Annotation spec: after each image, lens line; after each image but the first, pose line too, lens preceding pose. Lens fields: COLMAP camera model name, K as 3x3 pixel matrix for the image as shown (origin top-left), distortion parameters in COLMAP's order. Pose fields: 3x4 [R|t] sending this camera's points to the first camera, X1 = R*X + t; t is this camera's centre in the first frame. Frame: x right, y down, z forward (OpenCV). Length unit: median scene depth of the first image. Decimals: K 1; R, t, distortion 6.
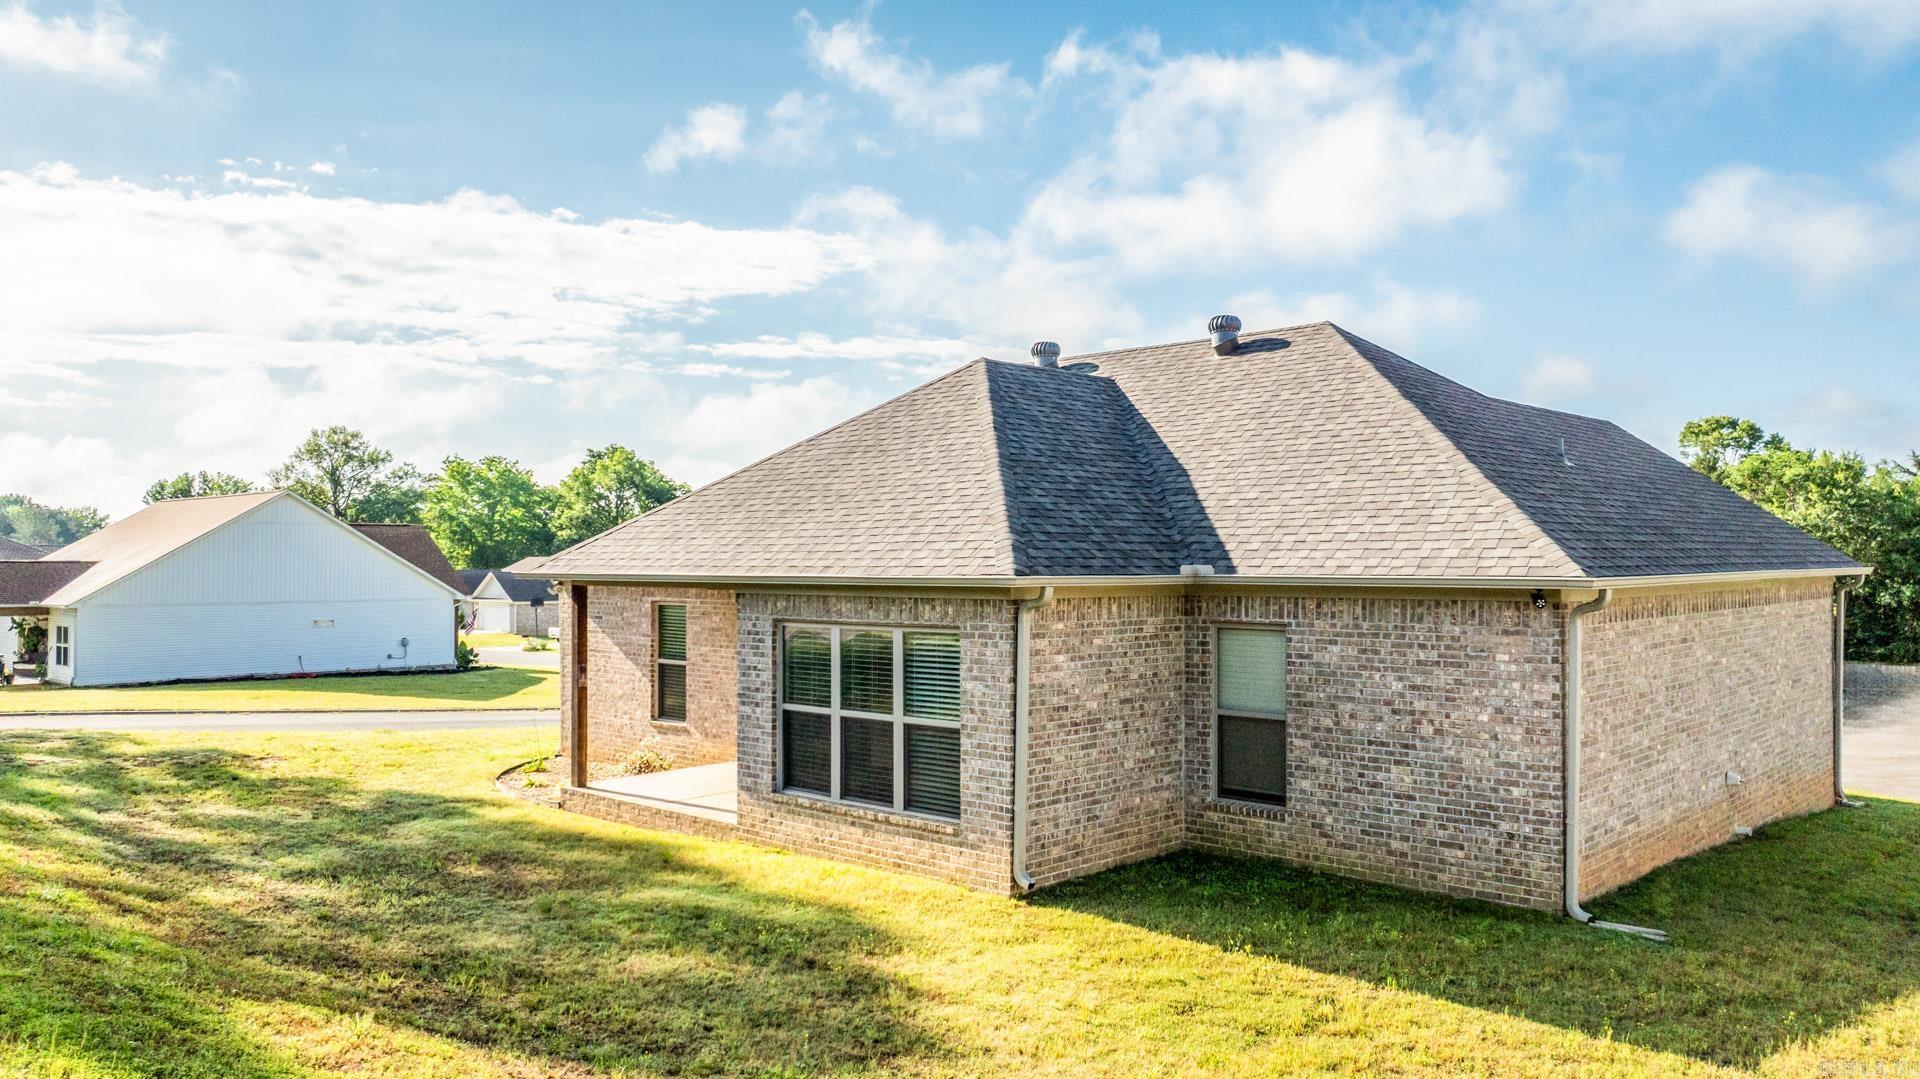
lens RADIAL K [[1340.2, 0, 962.5], [0, 1340.2, 533.8], [0, 0, 1]] dist [-0.025777, 0.009037]
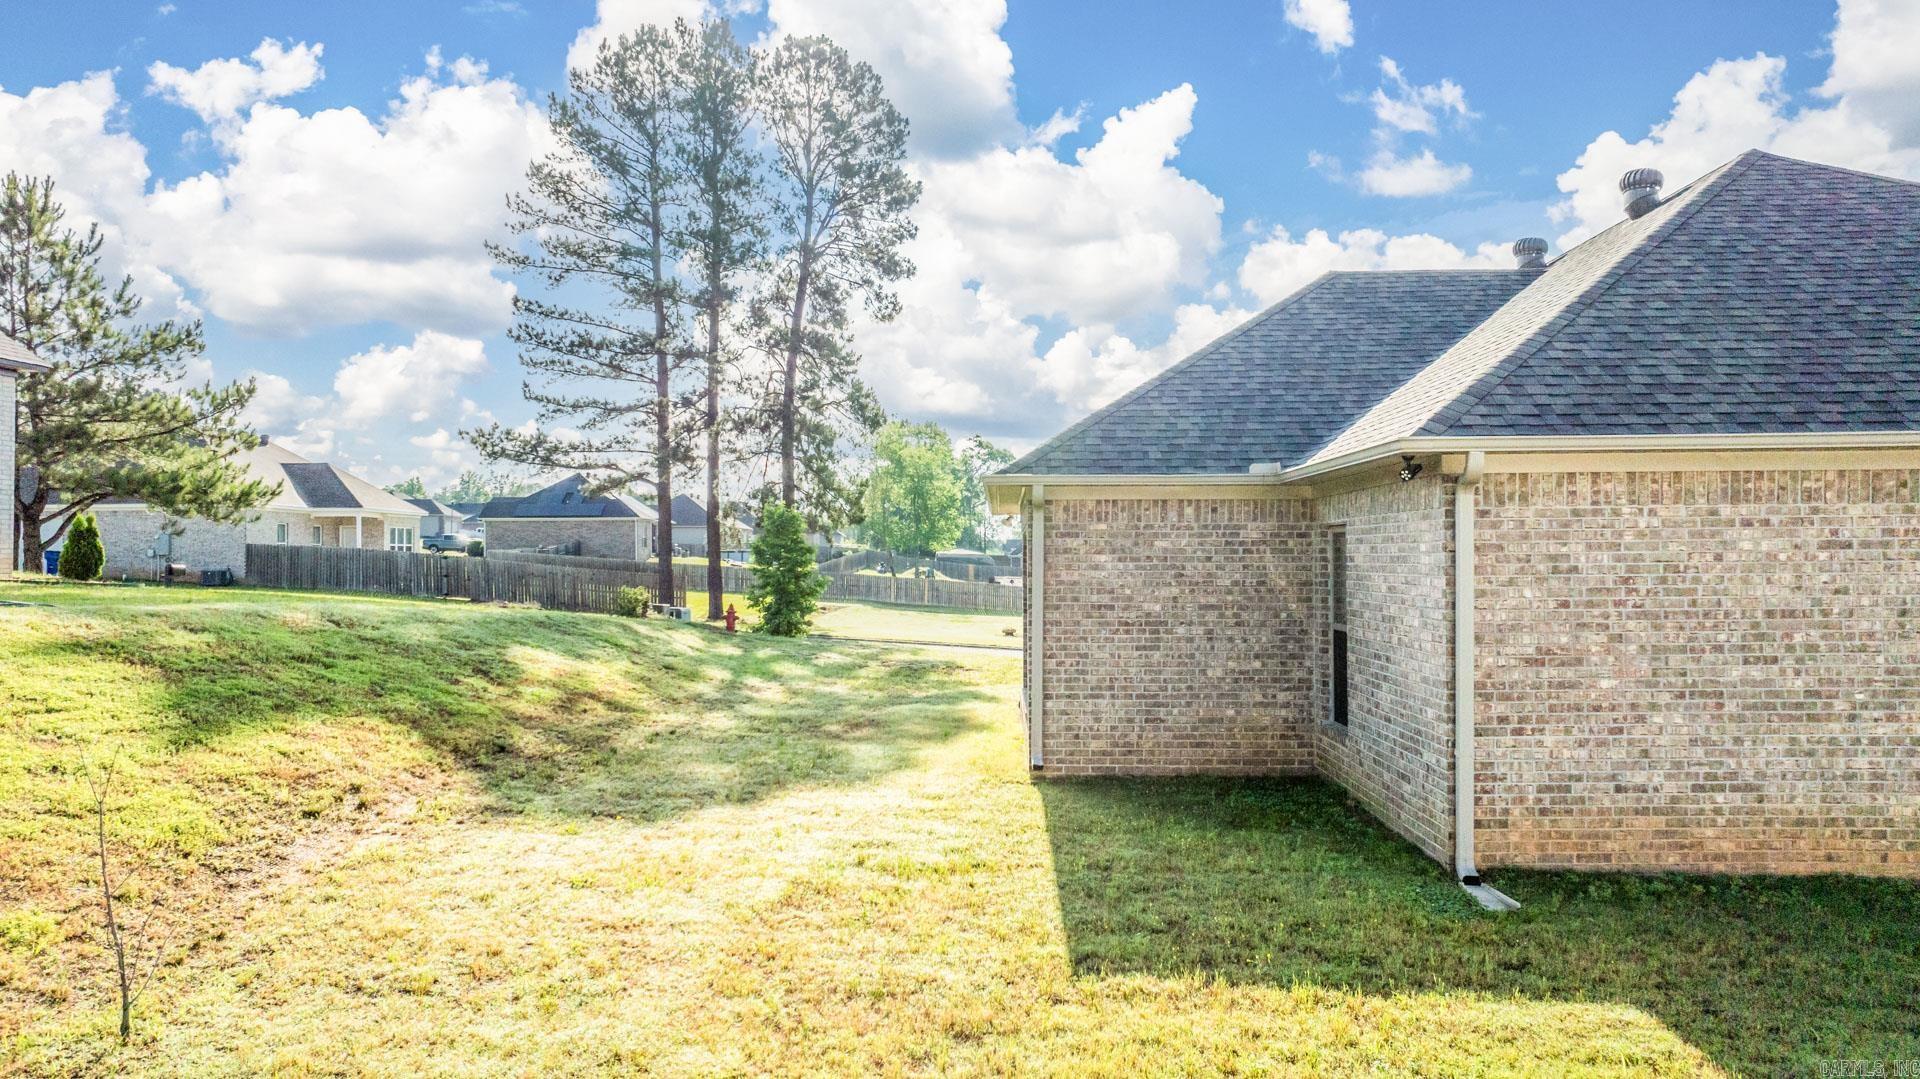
lens RADIAL K [[1340.2, 0, 951.3], [0, 1340.2, 541.7], [0, 0, 1]] dist [-0.025777, 0.009037]
pose [[0.700075, 0.004586, -0.714054, 0.691907], [0.017706, 0.999560, 0.023779, 0.051791], [0.713849, -0.029290, 0.699687, 0.192681]]
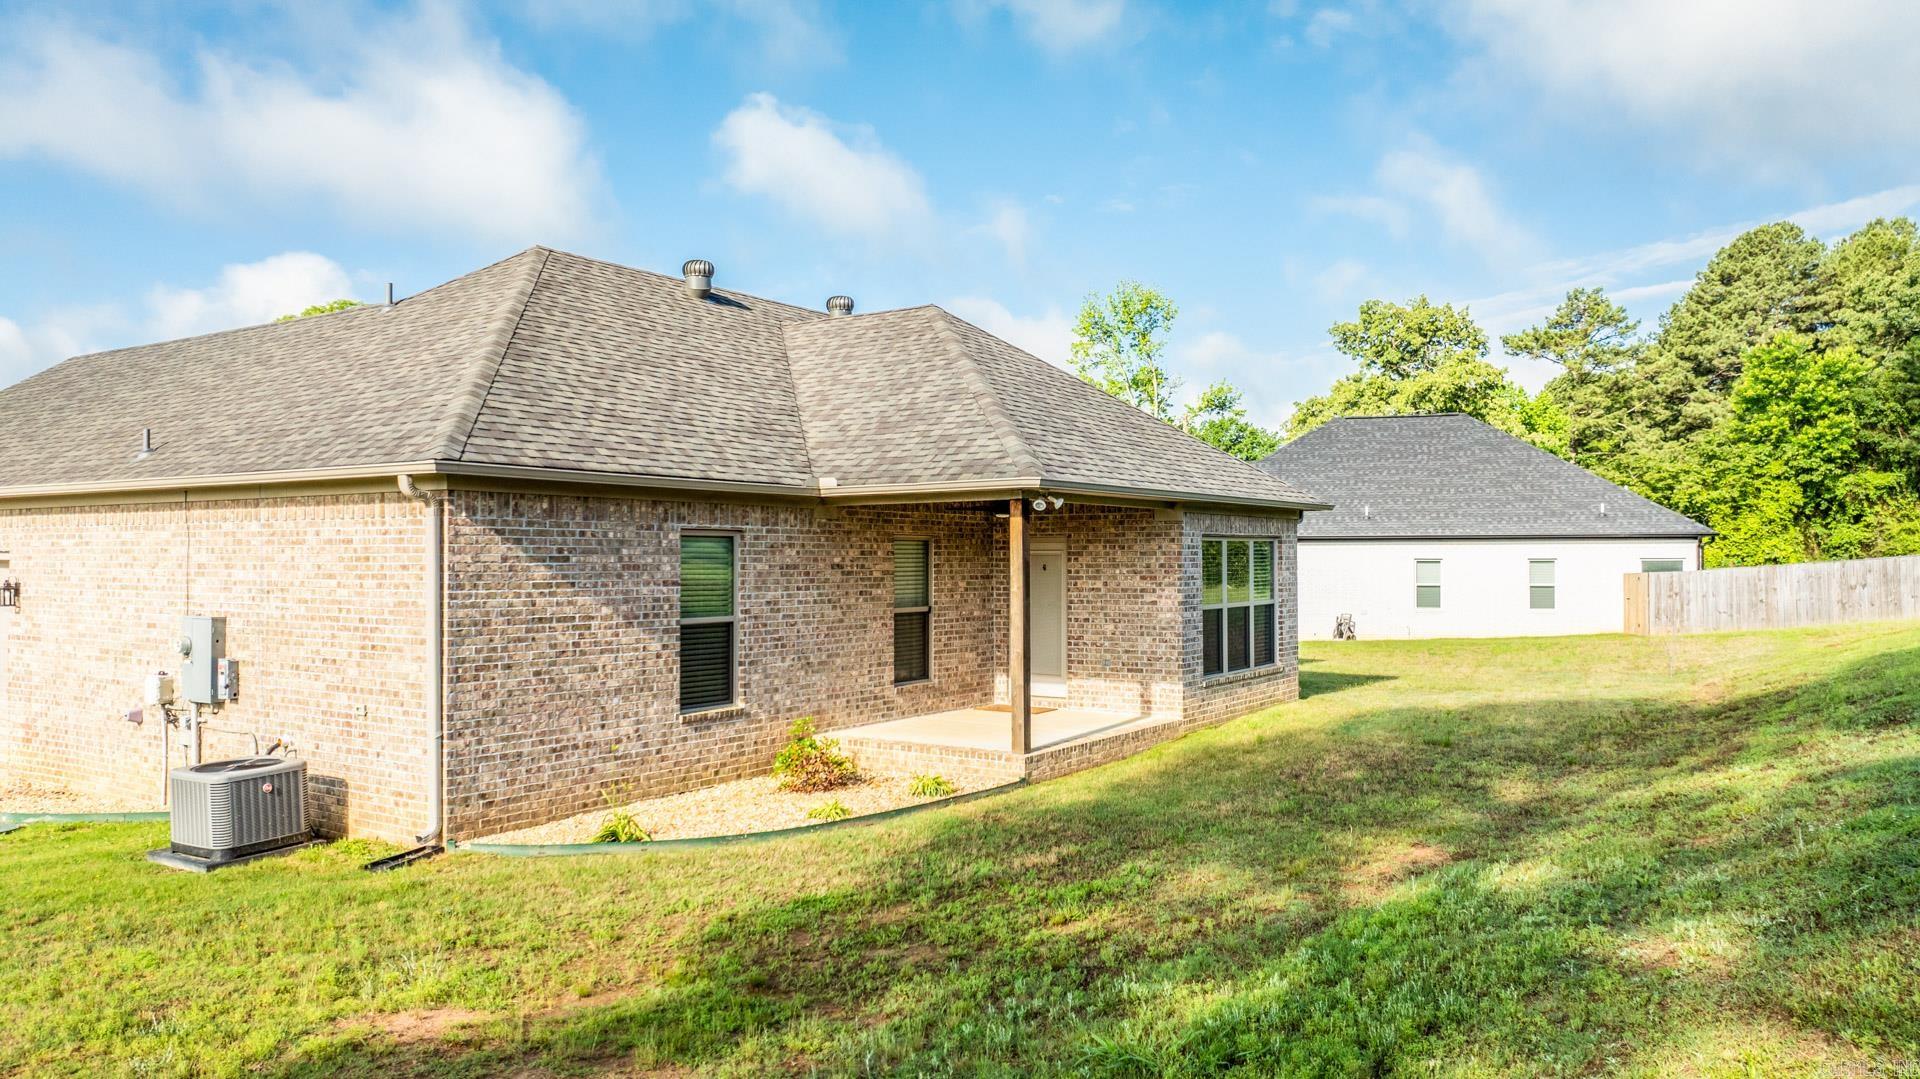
lens RADIAL K [[1340.2, 0, 967.5], [0, 1340.2, 545.9], [0, 0, 1]] dist [-0.025777, 0.009037]
pose [[-0.136619, -0.002642, 0.990620, -1.251111], [-0.021862, 0.999761, -0.000348, 0.077579], [-0.990382, -0.021705, -0.136644, 1.337931]]
